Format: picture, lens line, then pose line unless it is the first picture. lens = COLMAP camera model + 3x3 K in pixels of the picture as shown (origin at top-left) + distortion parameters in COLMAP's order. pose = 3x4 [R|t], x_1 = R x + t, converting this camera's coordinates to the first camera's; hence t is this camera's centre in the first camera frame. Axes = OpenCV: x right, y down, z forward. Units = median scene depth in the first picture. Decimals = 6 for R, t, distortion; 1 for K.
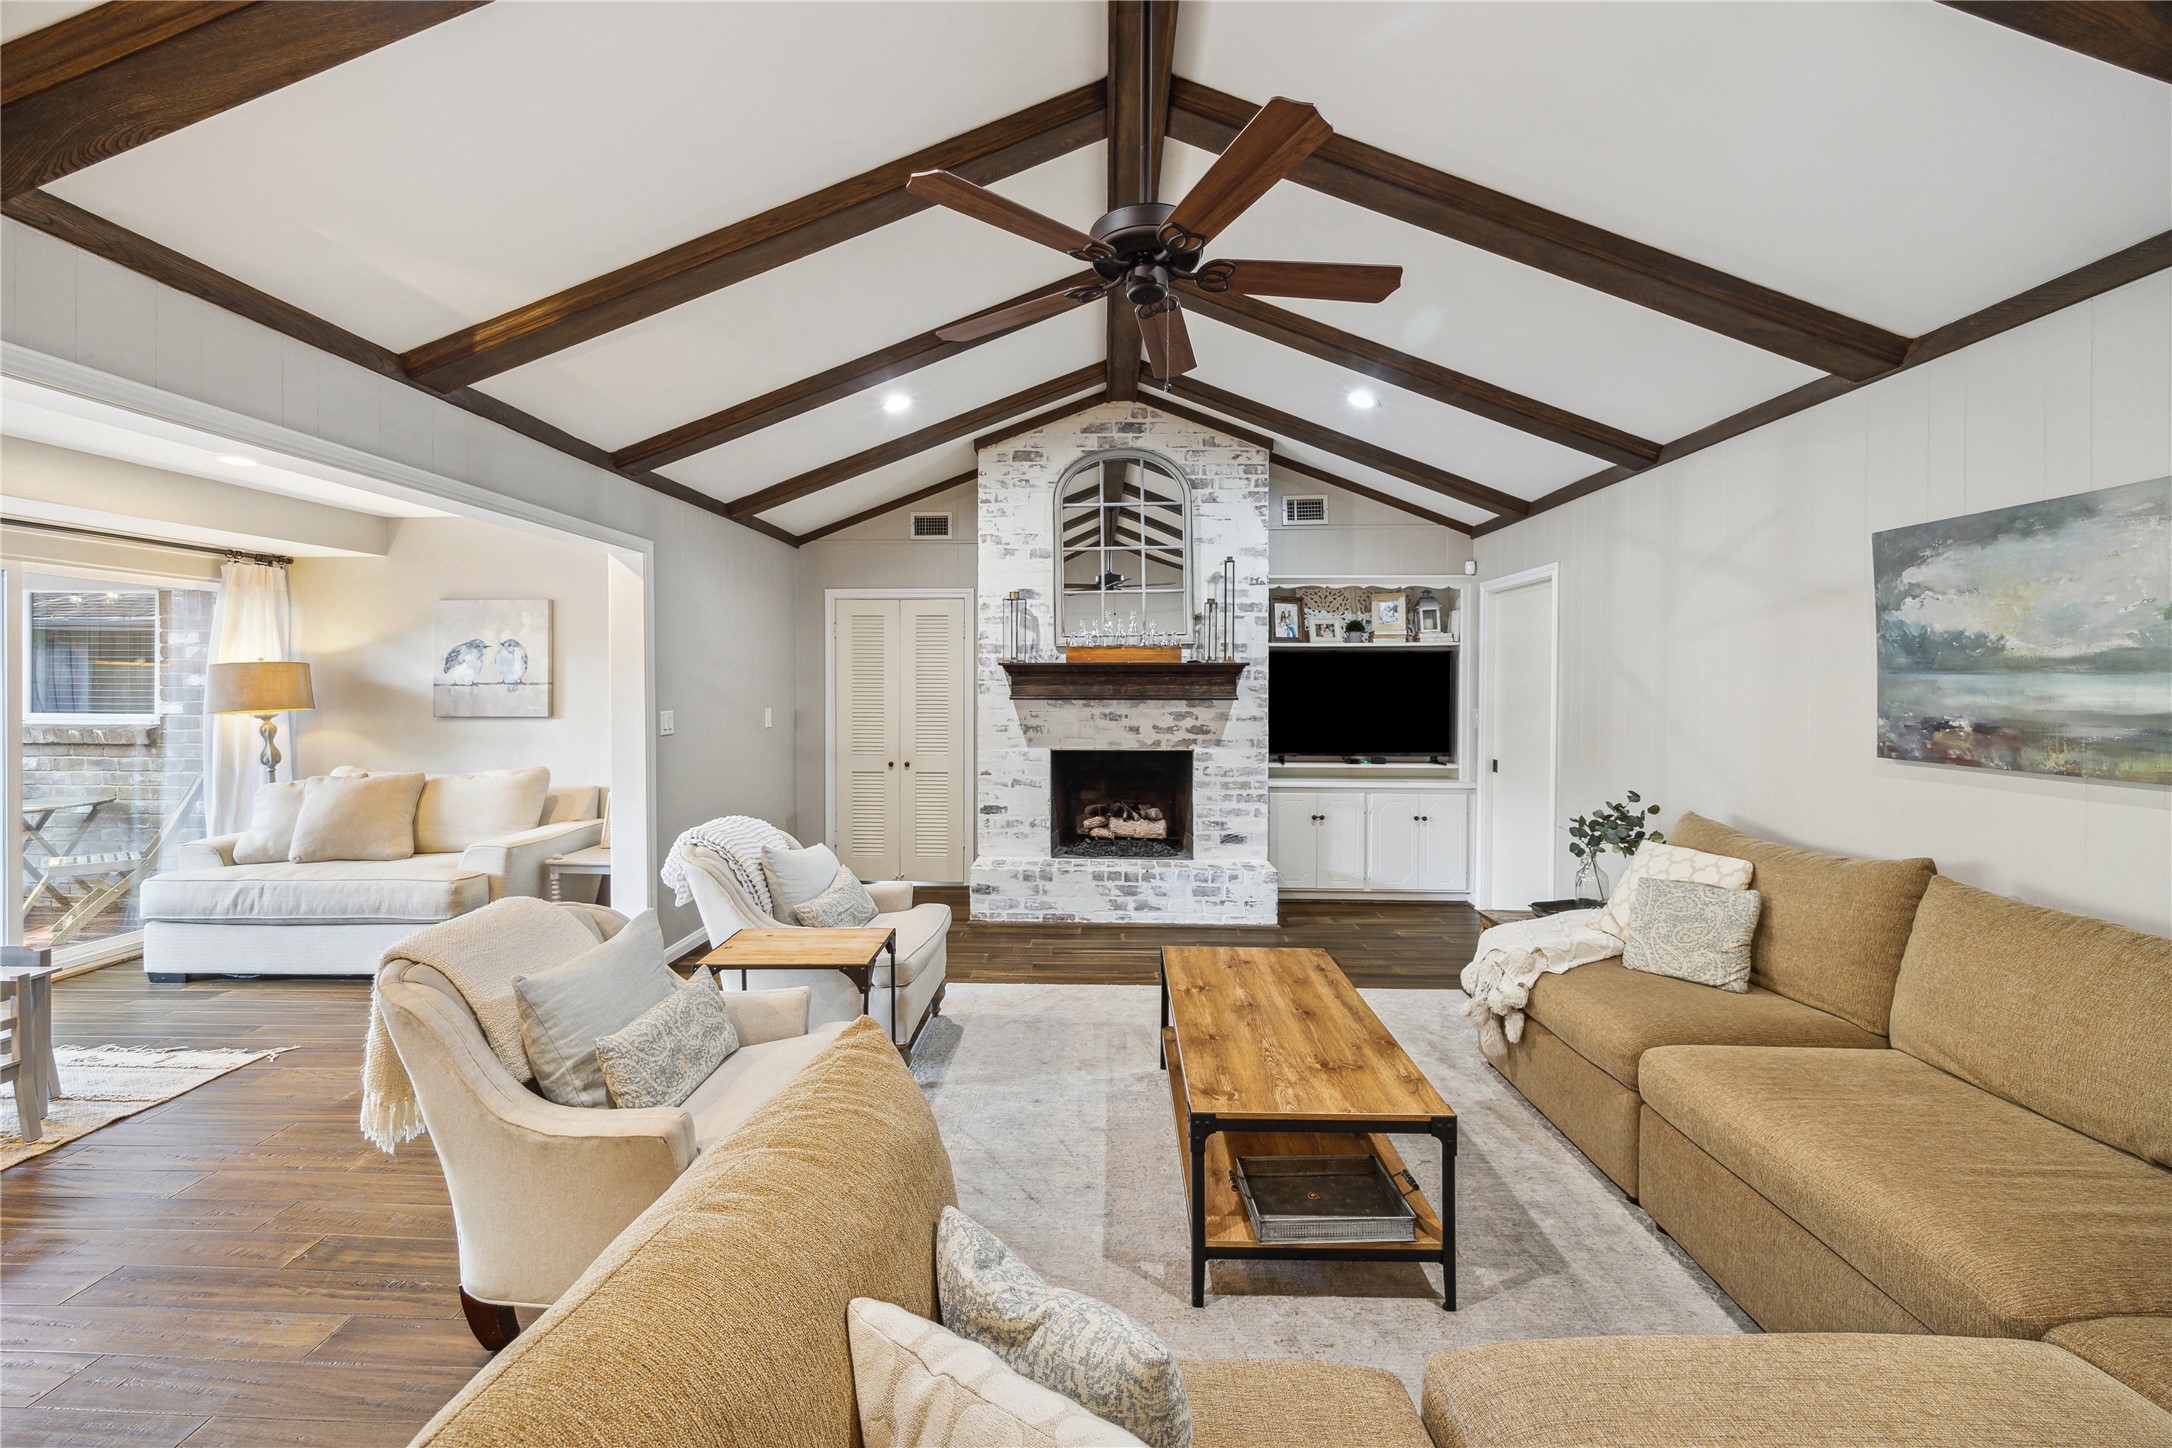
lens RADIAL K [[856.4, 0, 1102.5], [0, 856.4, 693.7], [0, 0, 1]] dist [0.001915, 0.000460]
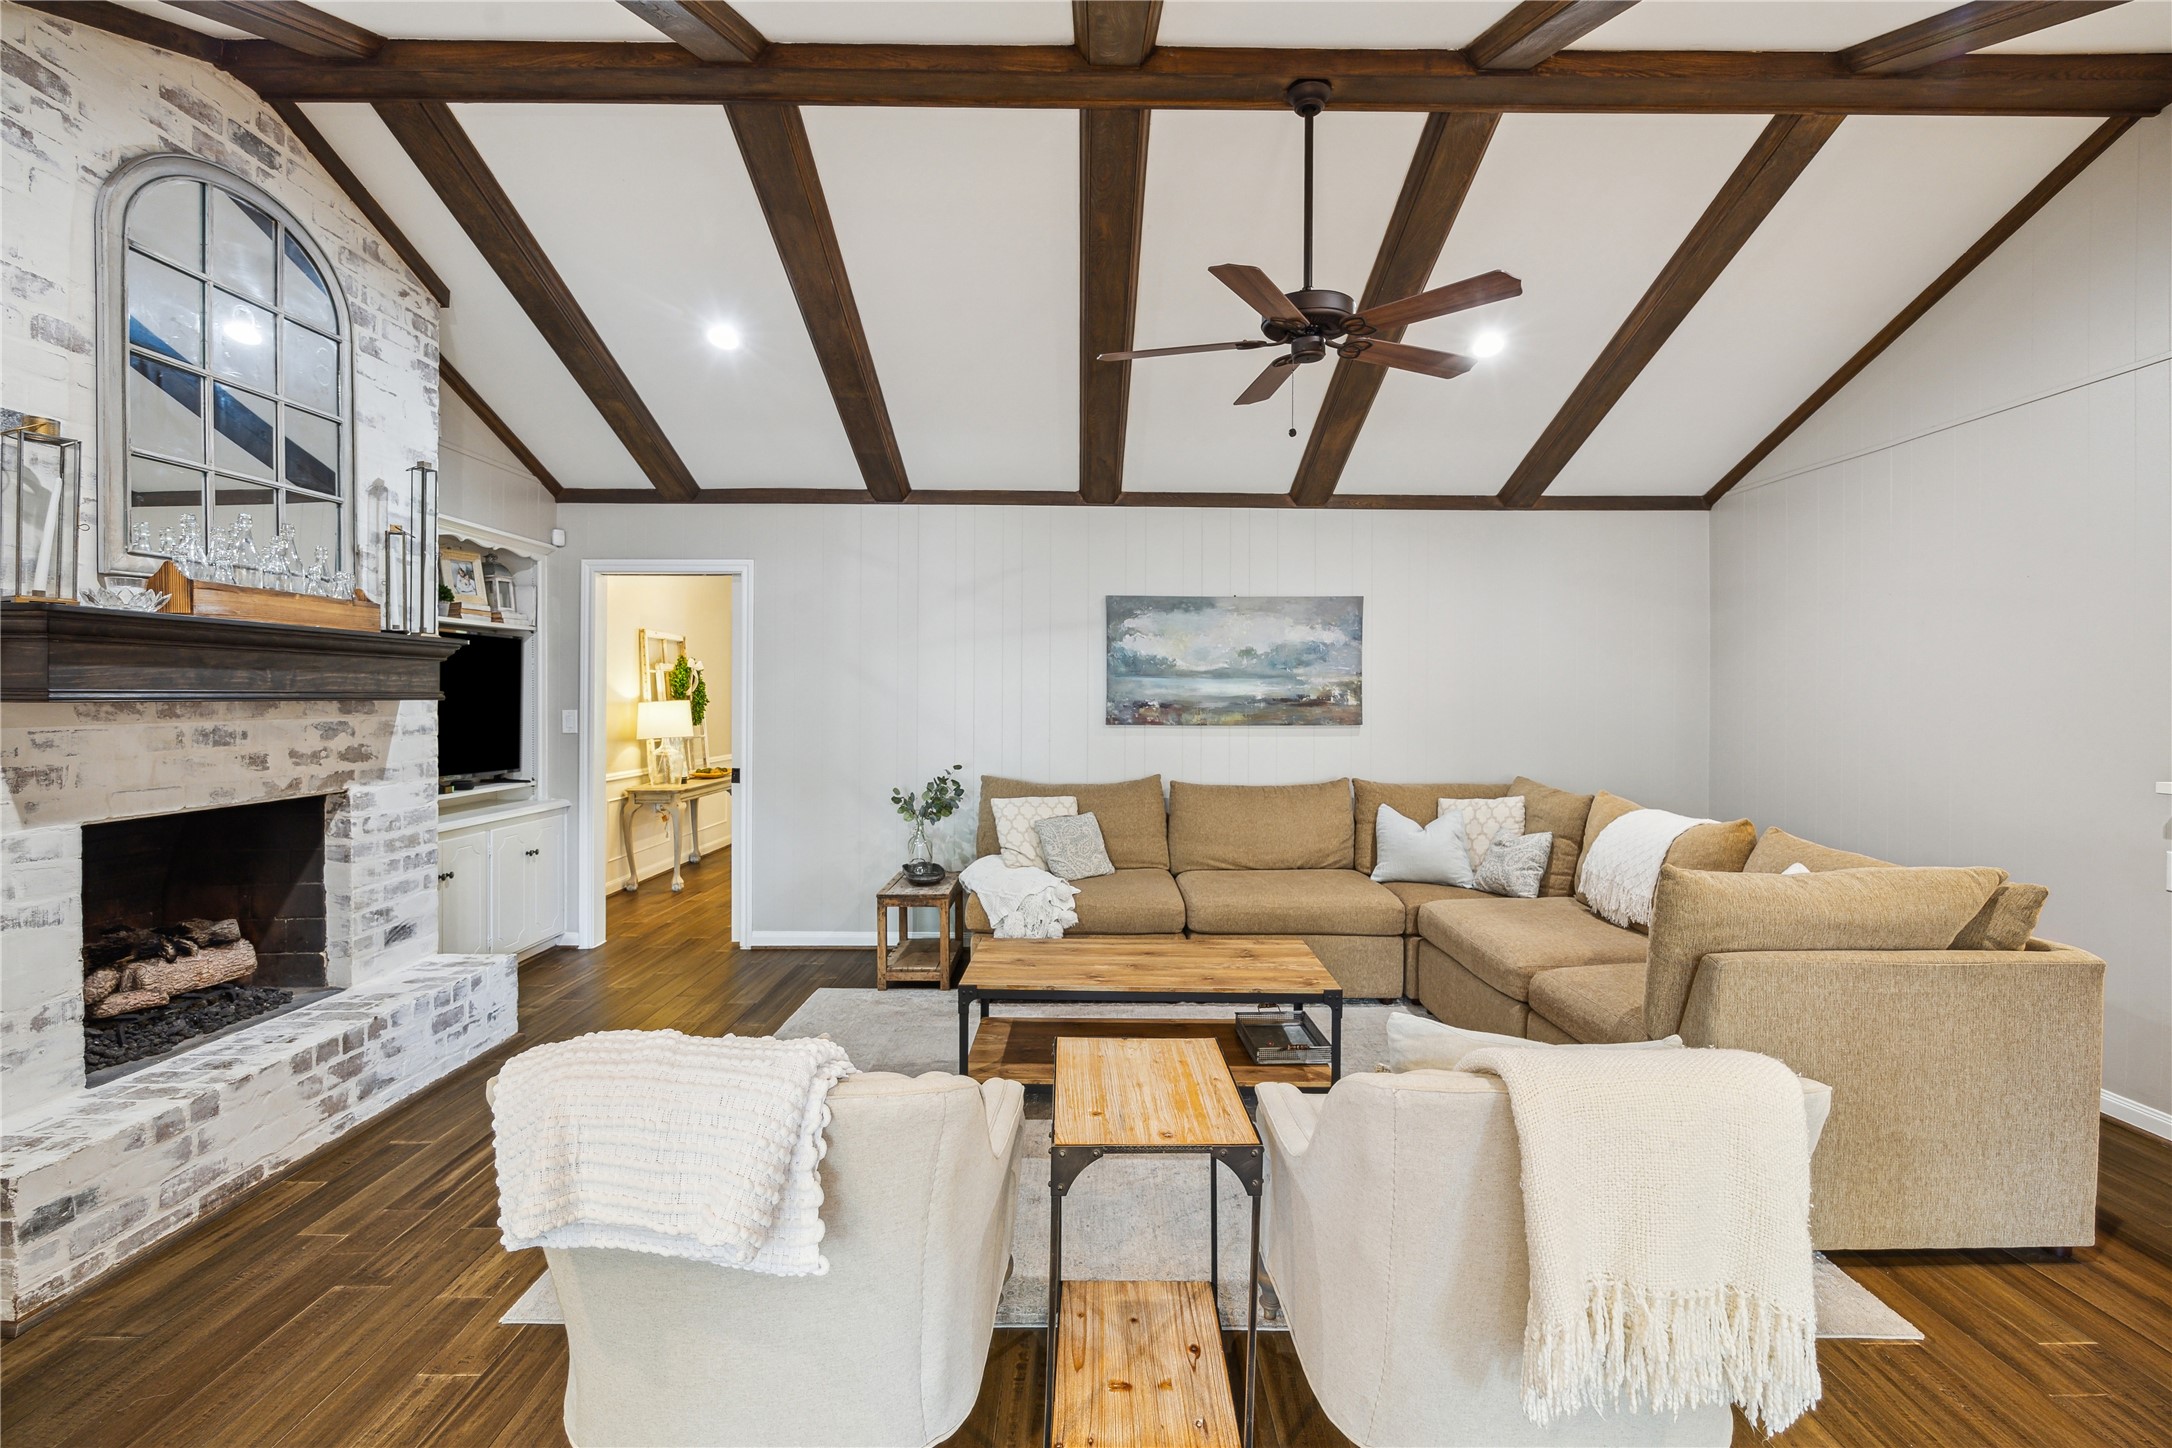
lens RADIAL K [[974.2, 0, 1092.8], [0, 974.2, 705.7], [0, 0, 1]] dist [-0.001258, -0.000465]
pose [[-0.019413, -0.012061, 0.999739, -0.536558], [0.005914, 0.999908, 0.012178, 0.005801], [-0.999794, 0.006149, -0.019340, 0.532524]]
